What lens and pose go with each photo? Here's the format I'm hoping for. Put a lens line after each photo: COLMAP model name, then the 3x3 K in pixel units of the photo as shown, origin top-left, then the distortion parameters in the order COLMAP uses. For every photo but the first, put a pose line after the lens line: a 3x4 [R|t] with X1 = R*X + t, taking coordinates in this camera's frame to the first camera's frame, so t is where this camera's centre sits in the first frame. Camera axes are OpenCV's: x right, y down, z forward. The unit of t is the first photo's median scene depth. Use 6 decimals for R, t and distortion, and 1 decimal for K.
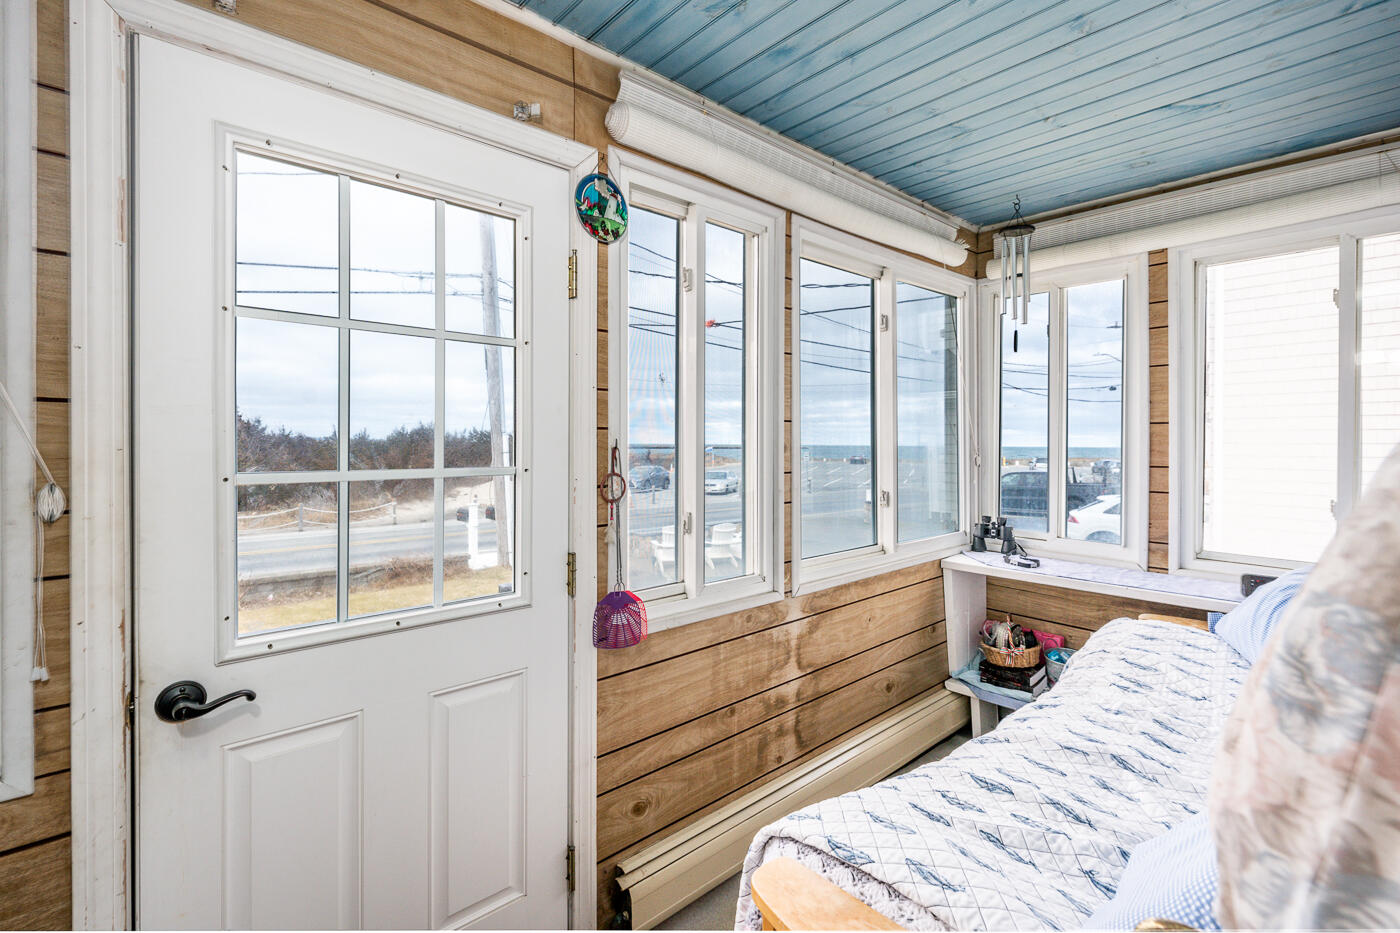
lens RADIAL K [[644.6, 0, 699.5], [0, 644.6, 425.9], [0, 0, 1]] dist [-0.000655, 0.000617]
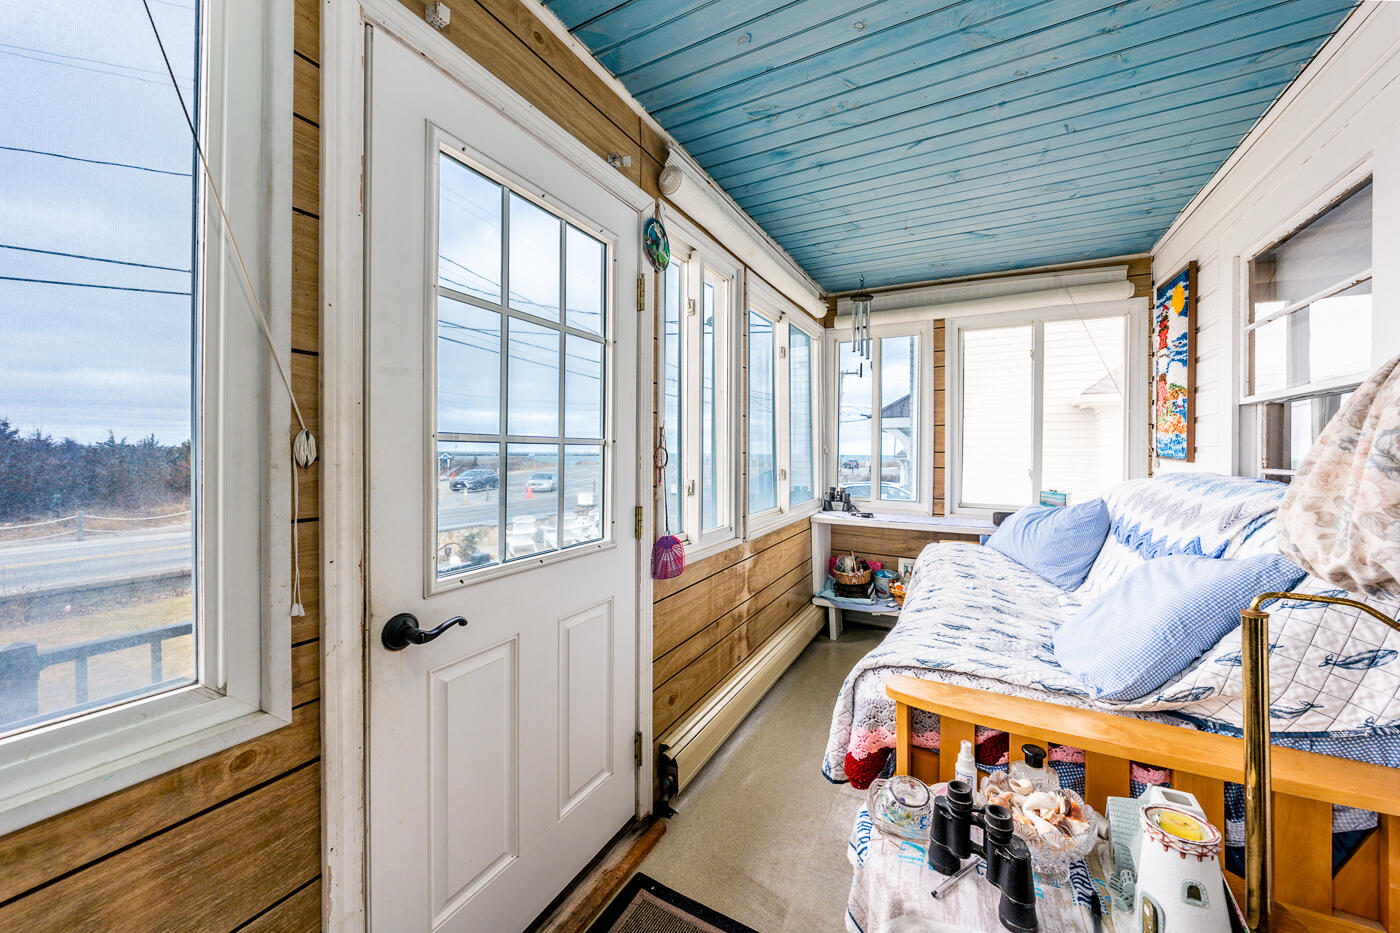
lens RADIAL K [[505.6, 0, 702.2], [0, 505.6, 438.4], [0, 0, 1]] dist [-0.002175, -0.000203]
pose [[0.941615, 0.013869, 0.336406, -0.385856], [-0.014168, 0.999898, -0.001565, 0.053708], [-0.336394, -0.003292, 0.941716, -0.001158]]
